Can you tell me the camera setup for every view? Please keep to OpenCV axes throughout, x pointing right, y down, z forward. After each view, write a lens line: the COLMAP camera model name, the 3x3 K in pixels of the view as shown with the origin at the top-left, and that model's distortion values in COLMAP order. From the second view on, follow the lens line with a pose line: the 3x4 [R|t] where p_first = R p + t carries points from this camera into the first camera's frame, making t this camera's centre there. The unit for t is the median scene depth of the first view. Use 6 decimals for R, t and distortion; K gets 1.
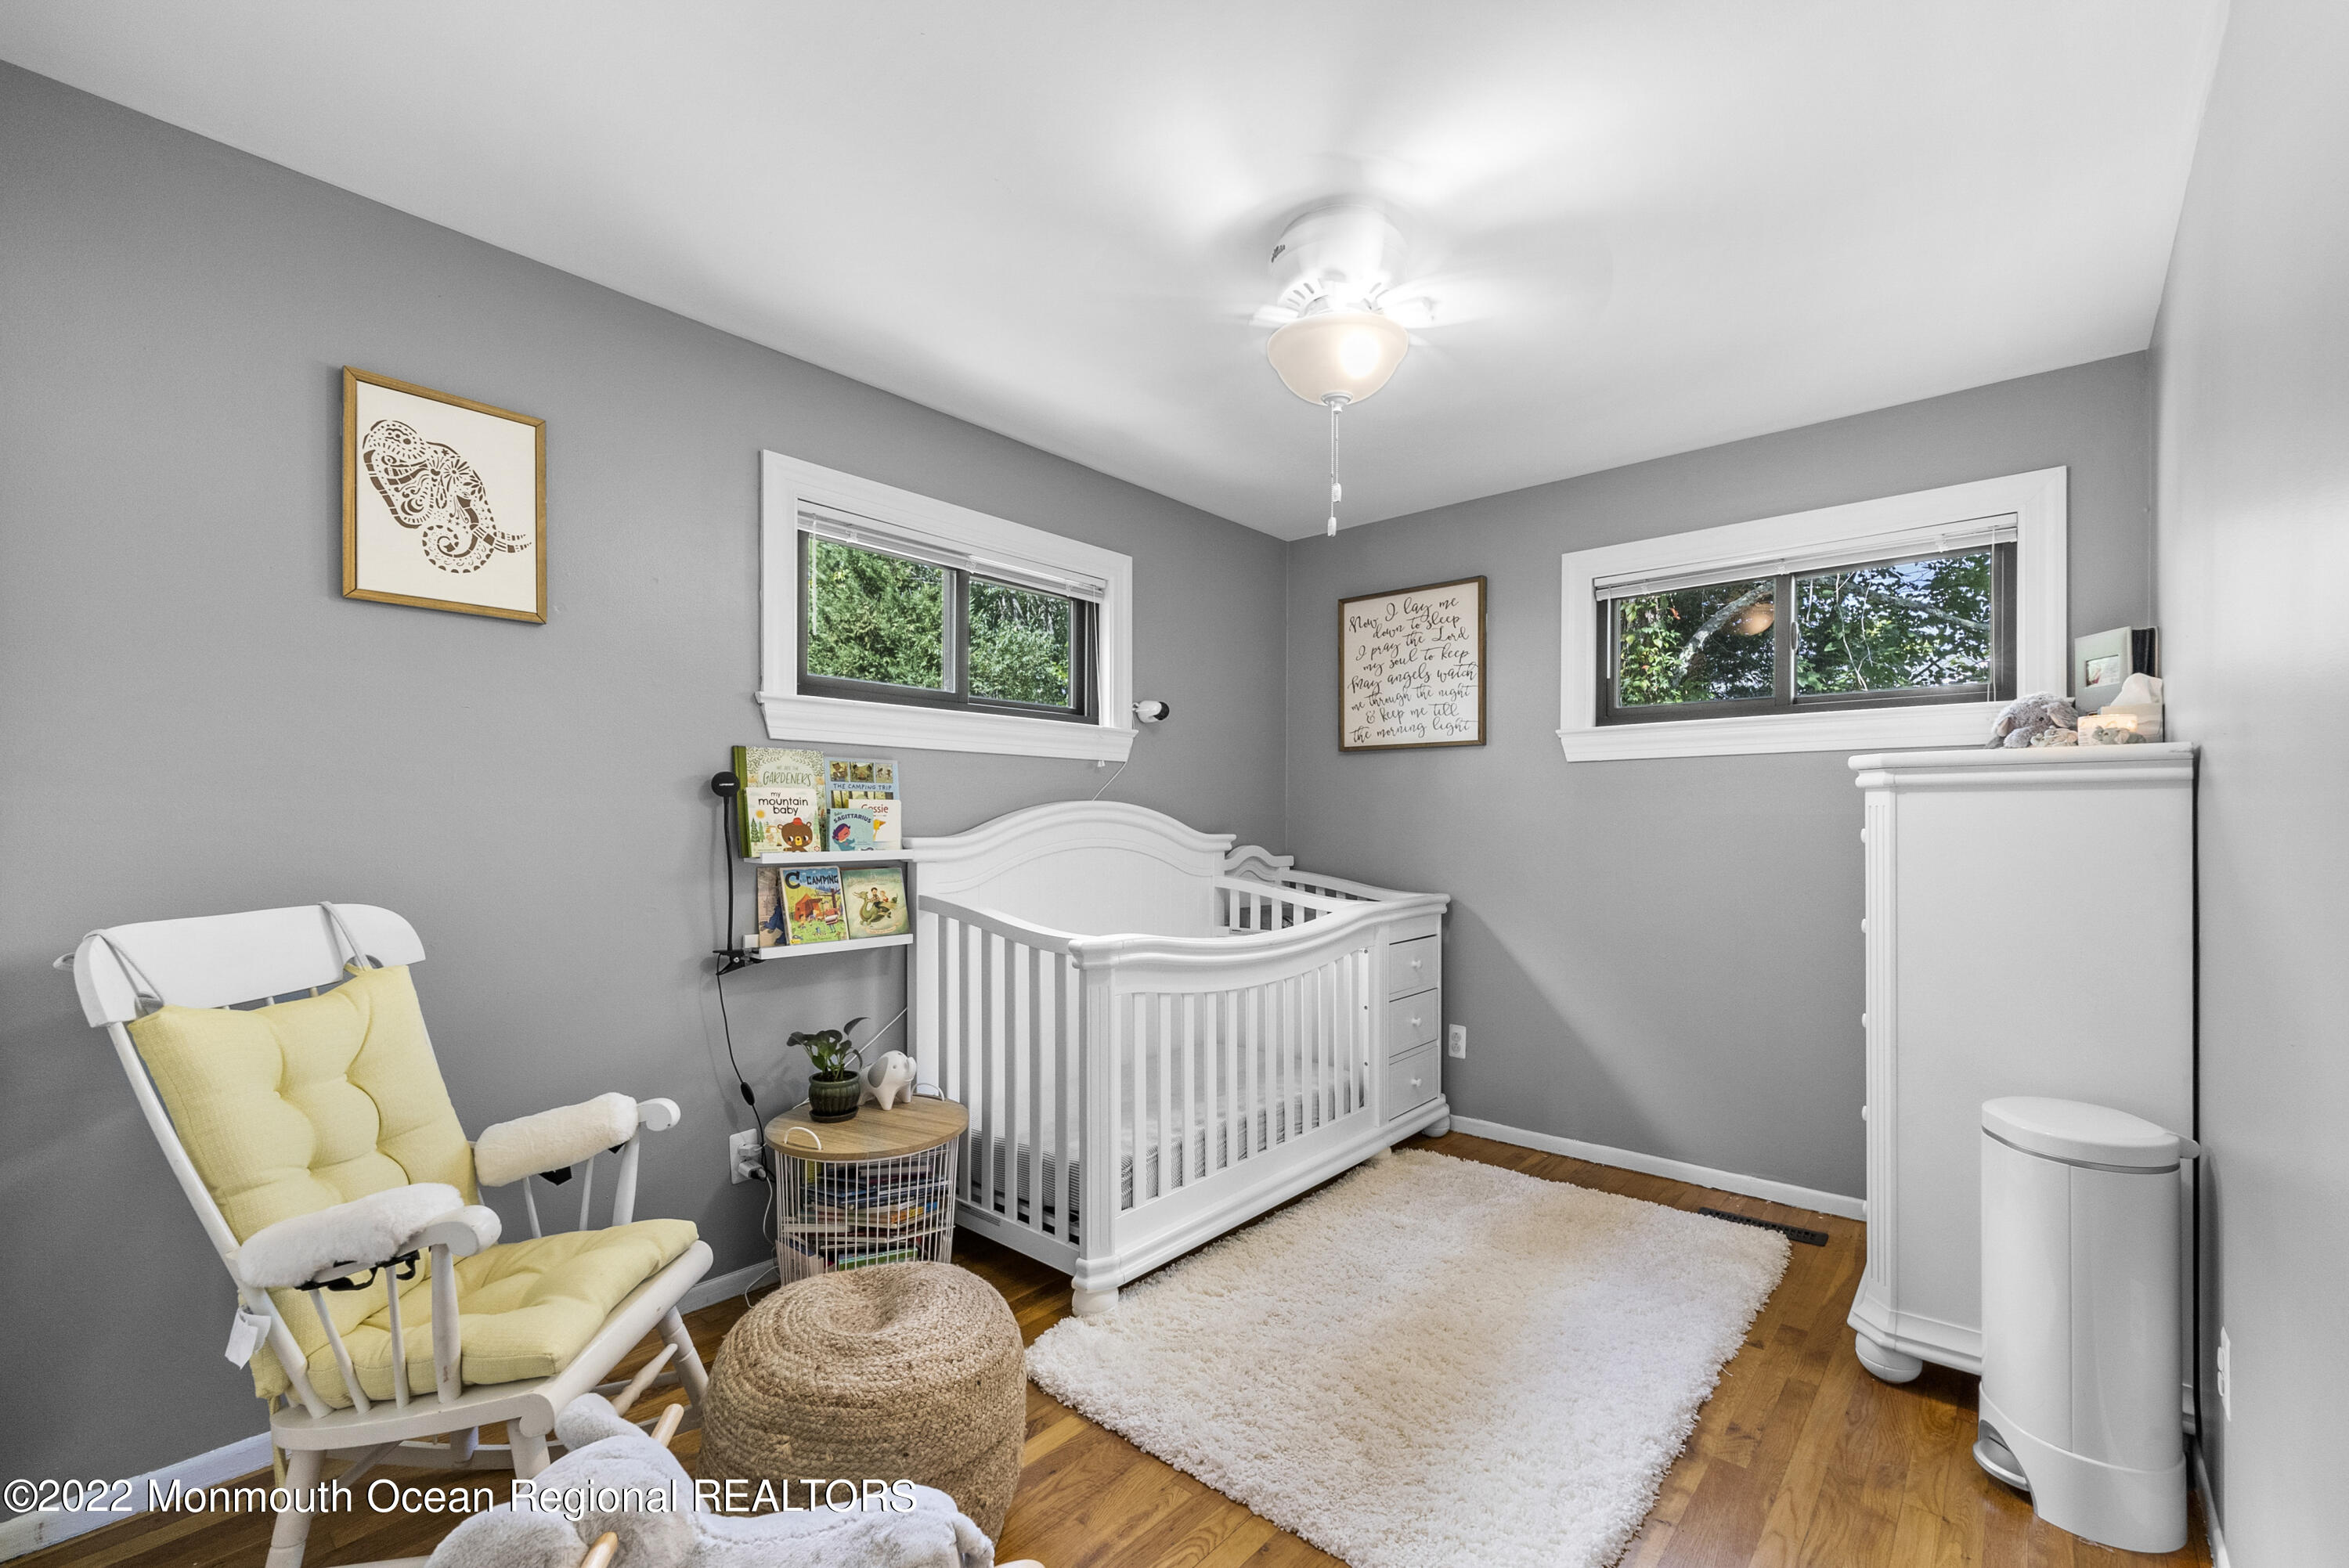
lens RADIAL K [[938.6, 0, 1253.8], [0, 938.6, 846.1], [0, 0, 1]] dist [0.000407, 0.000015]
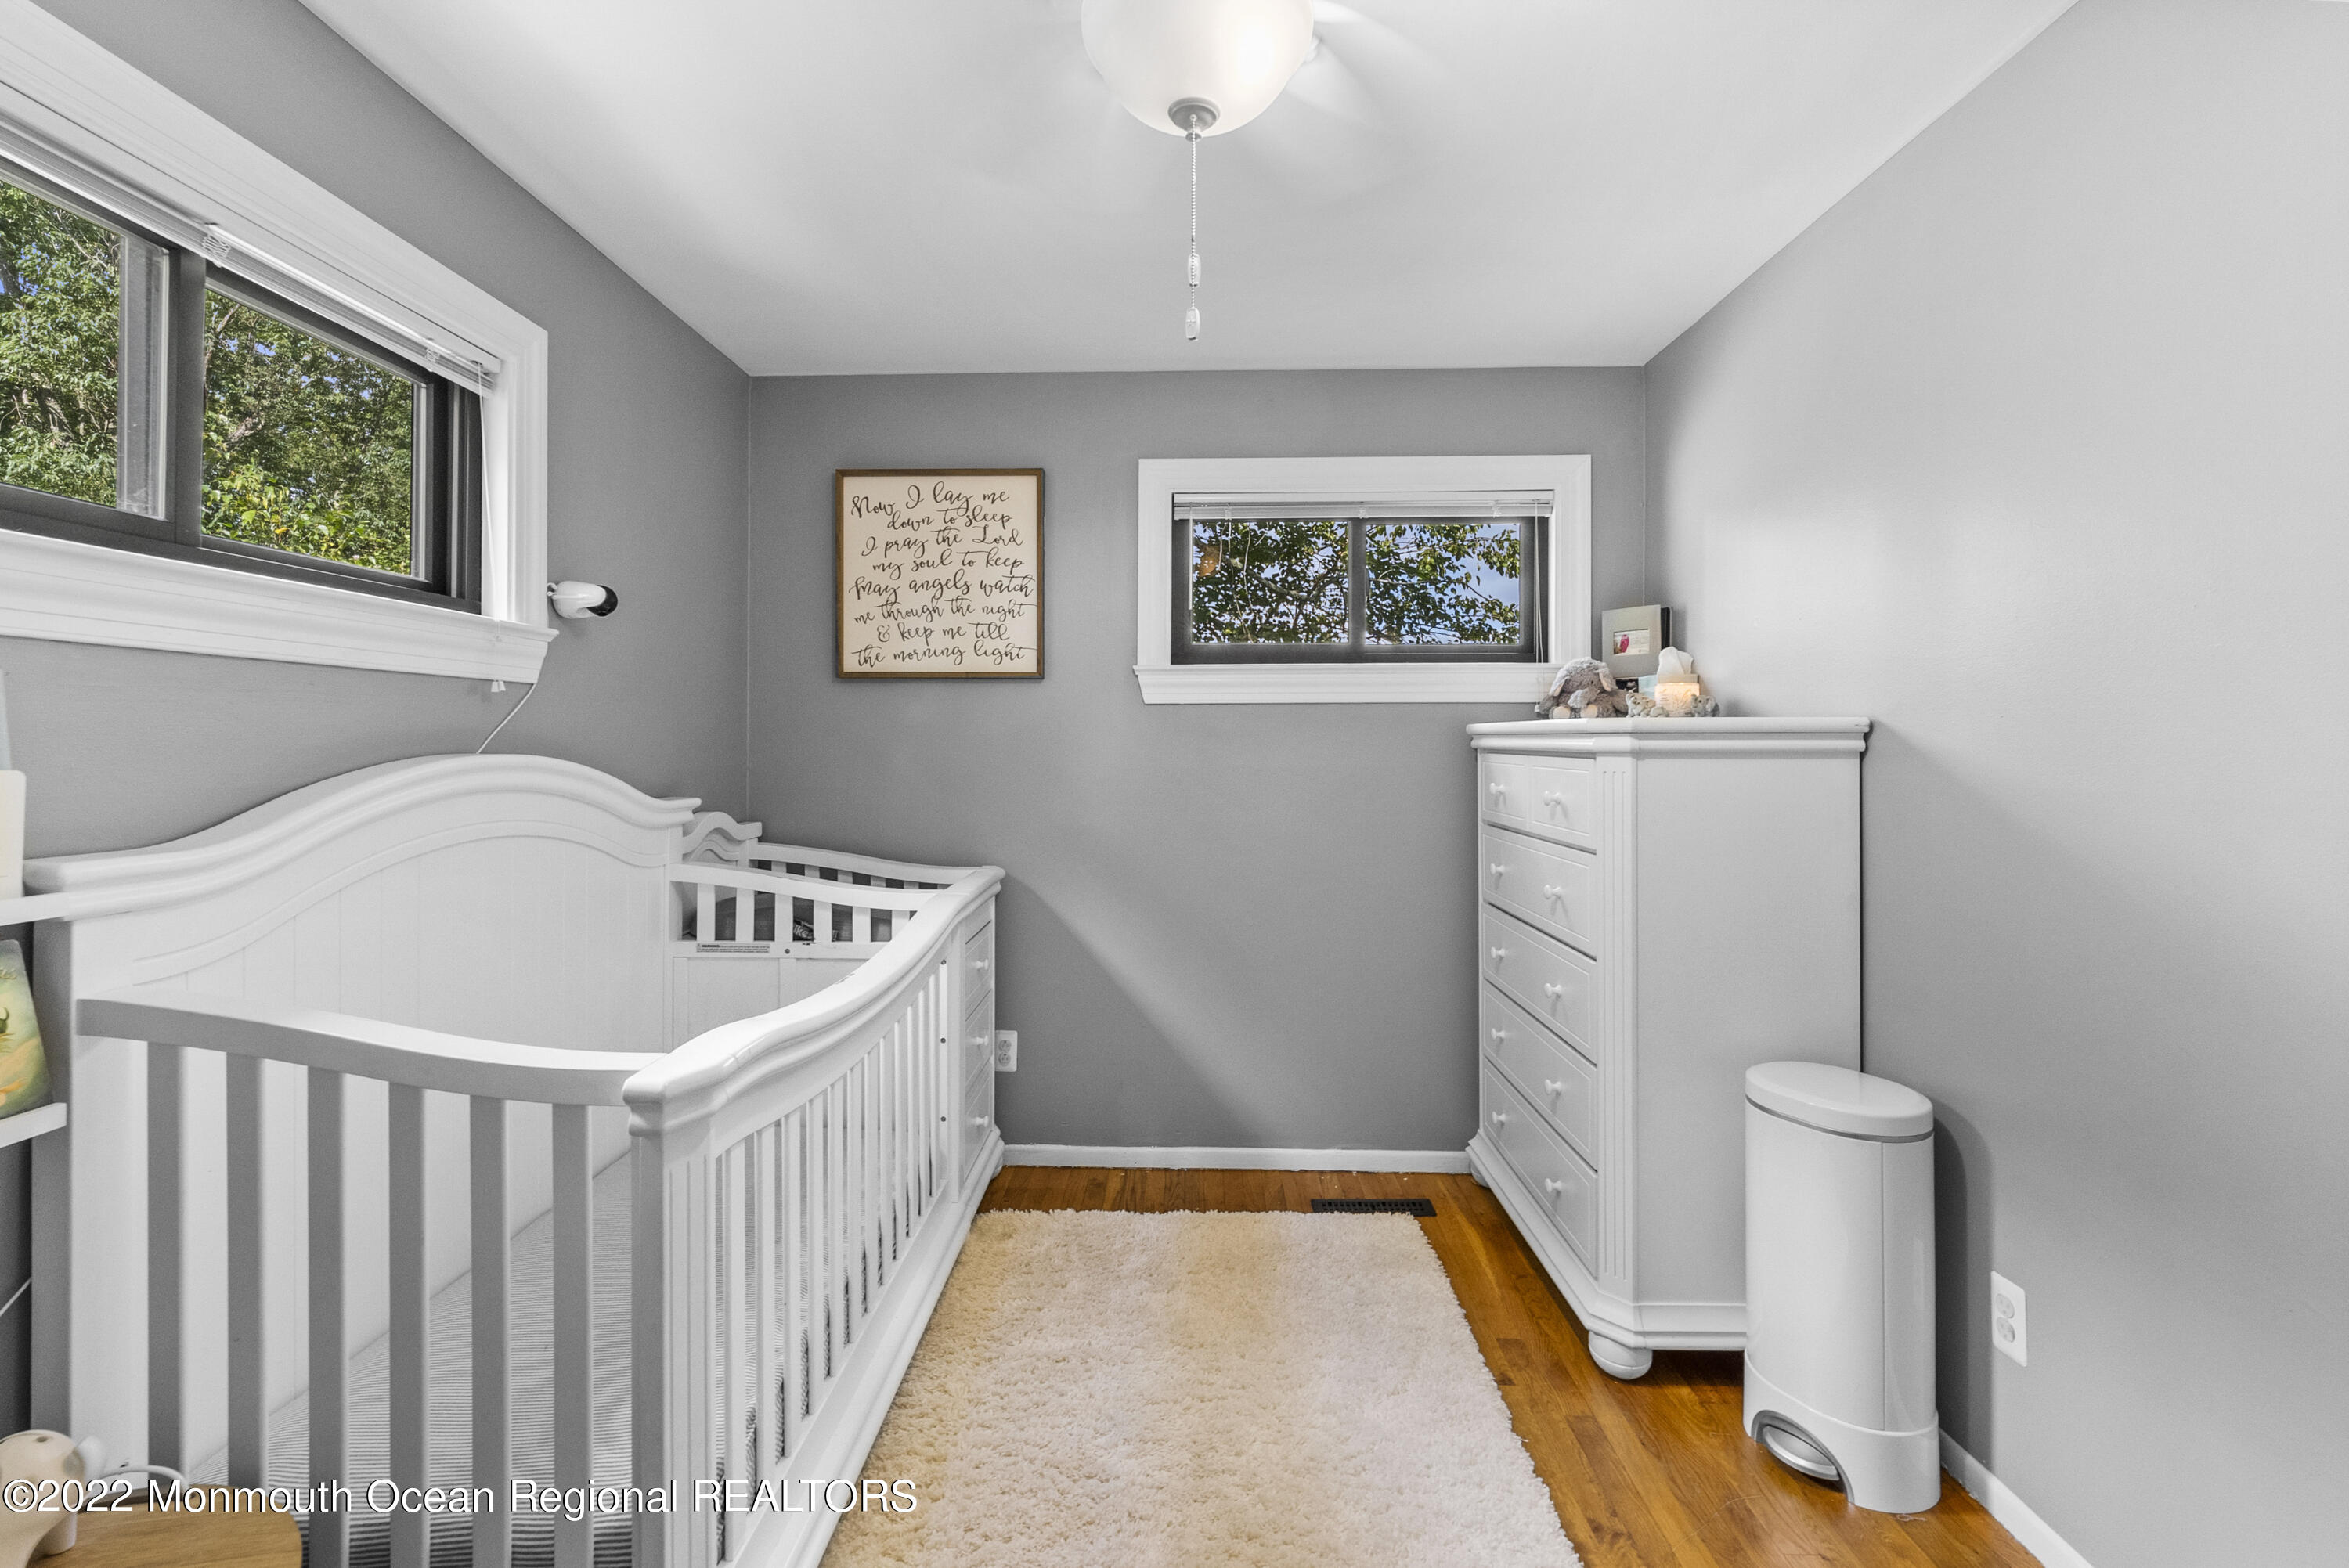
lens RADIAL K [[966.6, 0, 1171.5], [0, 966.6, 761.8], [0, 0, 1]] dist [0.000578, -0.000229]
pose [[0.813452, -0.006920, 0.581590, -0.167274], [0.013775, 0.999878, -0.007369, -0.032957], [-0.581468, 0.014006, 0.813448, 0.297766]]
